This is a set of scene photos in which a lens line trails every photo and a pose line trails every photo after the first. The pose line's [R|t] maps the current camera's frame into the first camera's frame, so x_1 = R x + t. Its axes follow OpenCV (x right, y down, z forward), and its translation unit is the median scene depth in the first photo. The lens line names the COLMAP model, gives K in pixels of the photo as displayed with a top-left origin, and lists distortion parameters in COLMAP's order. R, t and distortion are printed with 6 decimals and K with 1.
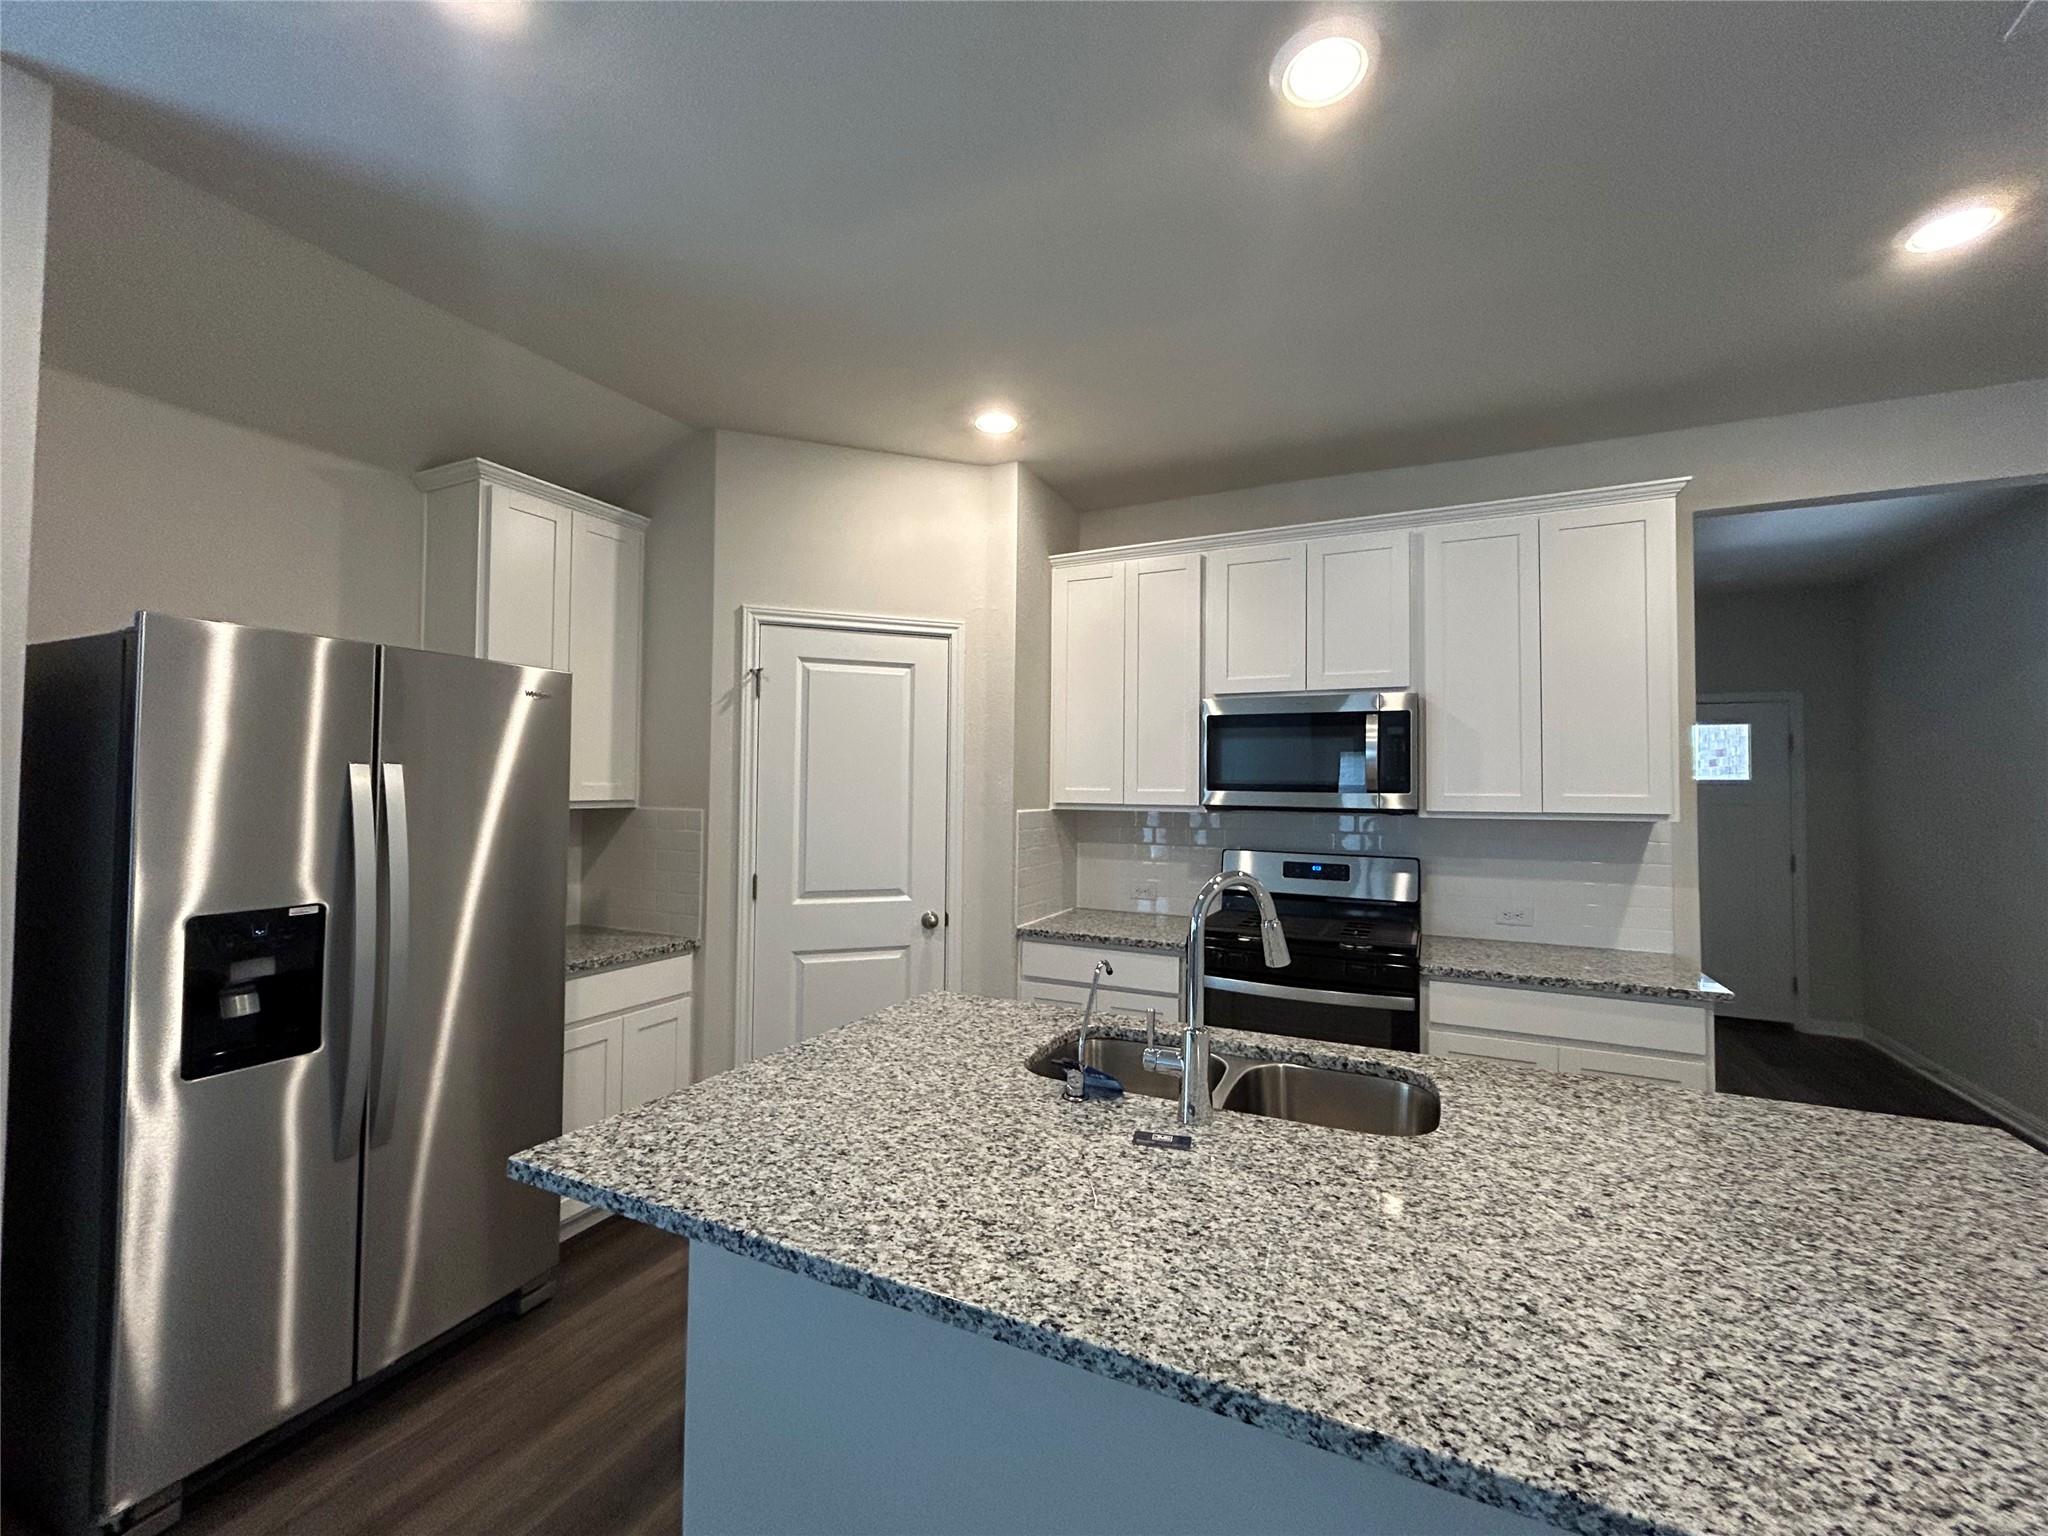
lens RADIAL K [[826.6, 0, 1024.0], [0, 826.6, 768.0], [0, 0, 1]] dist [-0.000094, 0.000000]
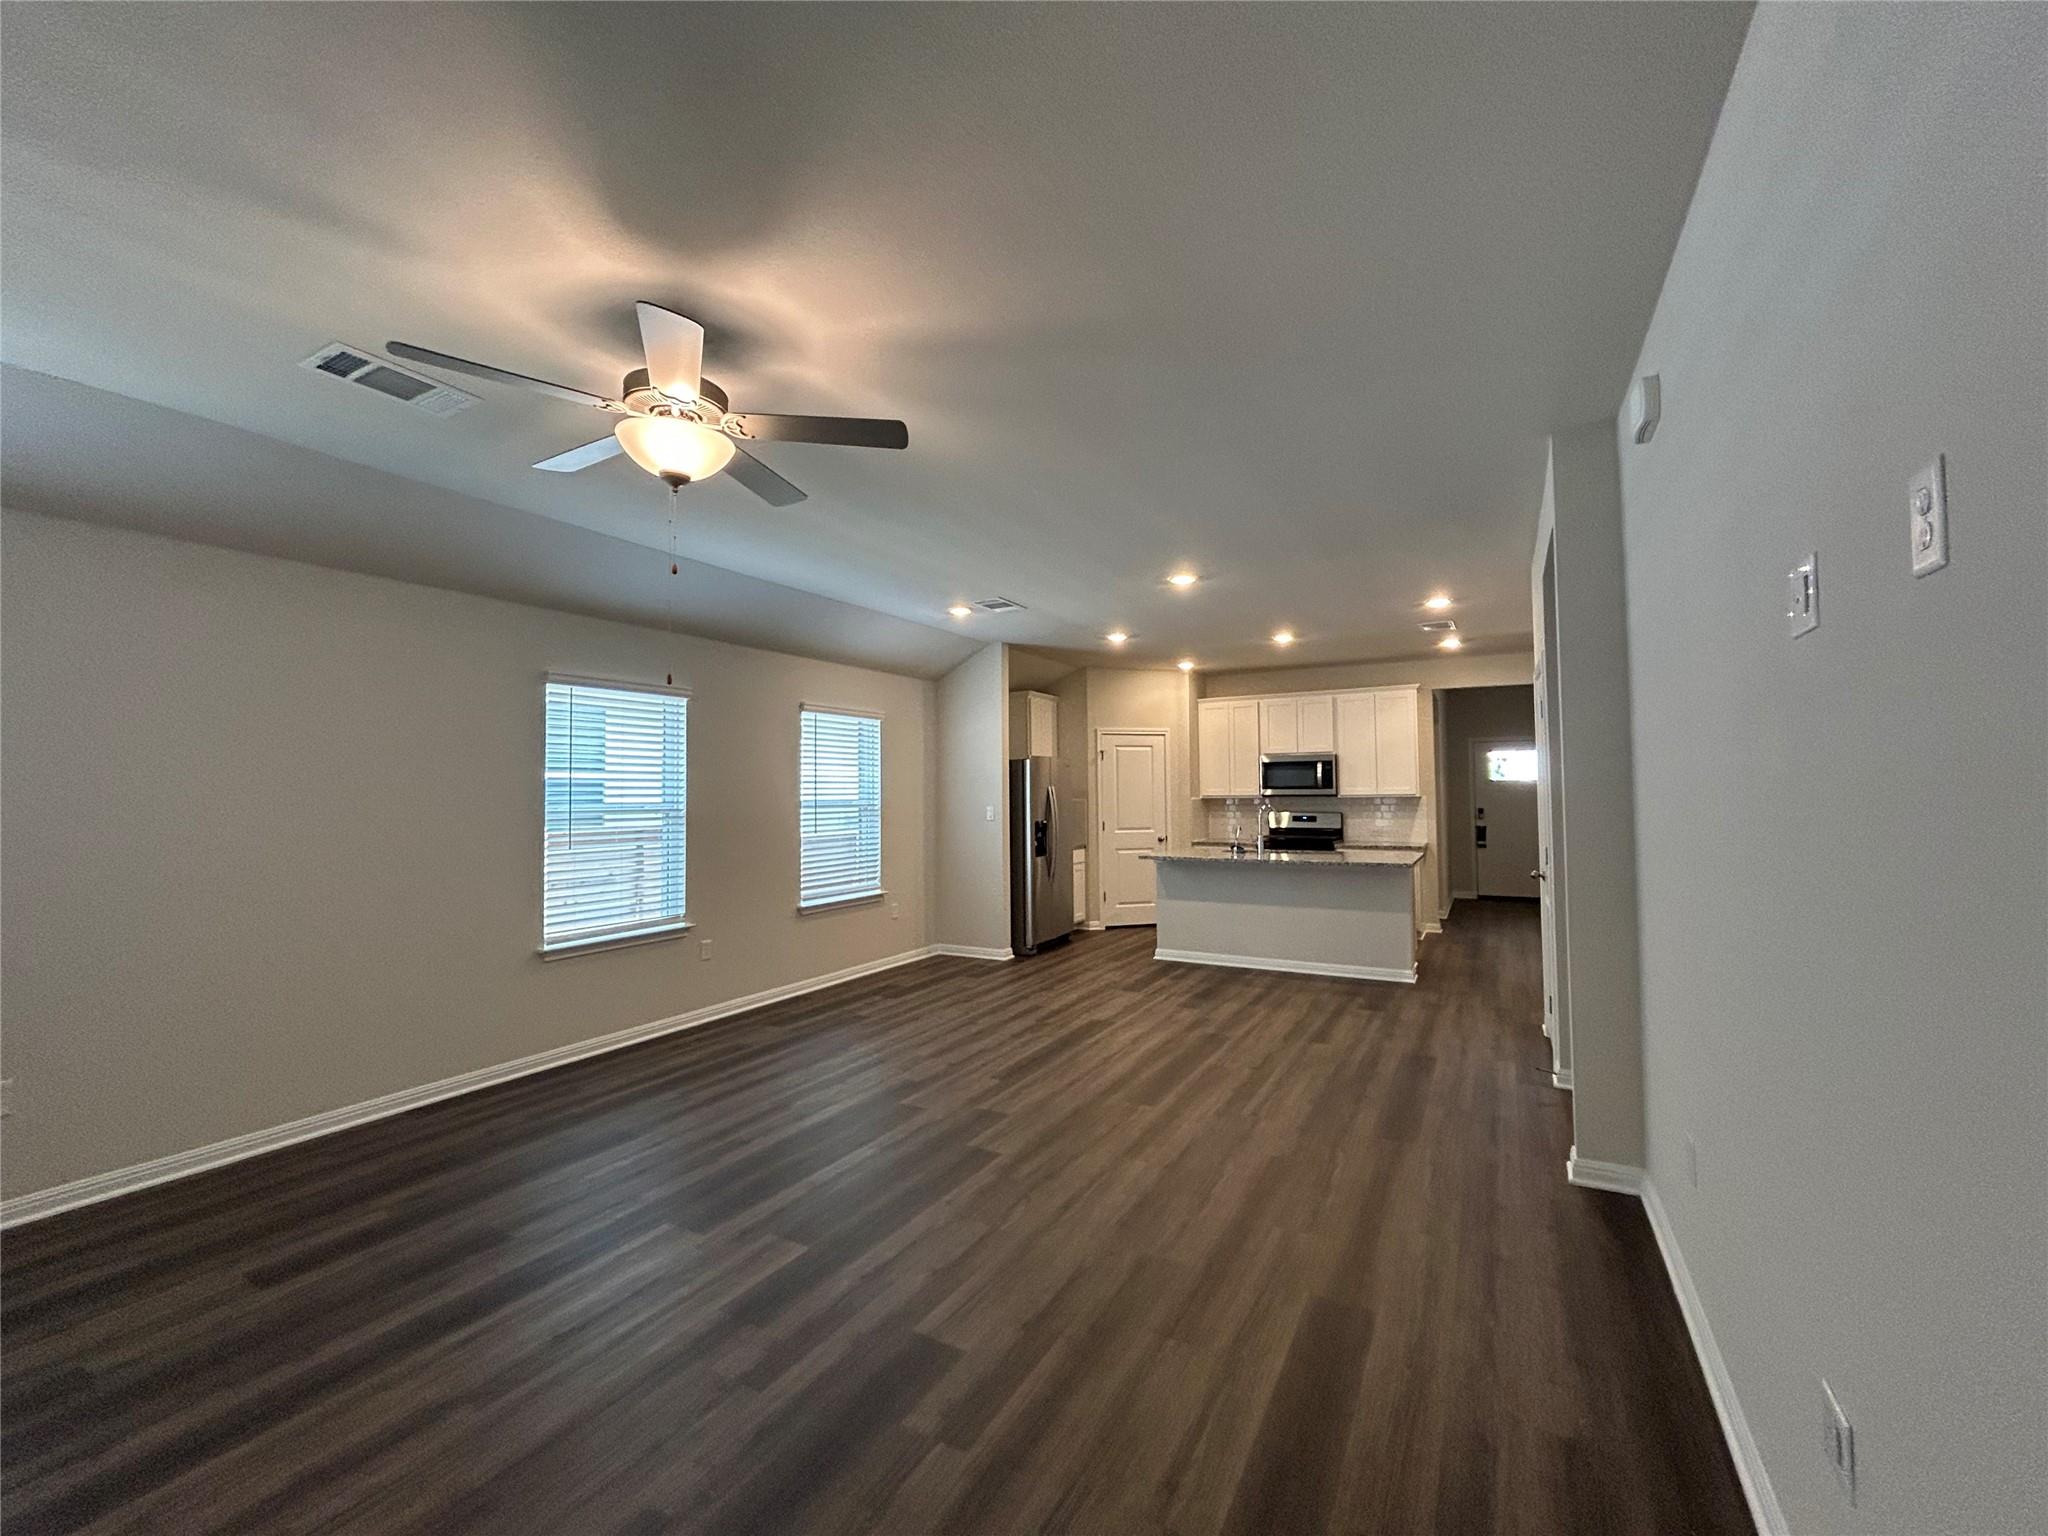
lens RADIAL K [[826.6, 0, 1024.0], [0, 826.6, 768.0], [0, 0, 1]] dist [-0.000094, 0.000000]
pose [[0.996943, -0.023466, -0.074529, -0.360030], [0.023239, 0.999722, -0.003907, -0.050815], [0.074600, 0.002163, 0.997211, -1.785298]]
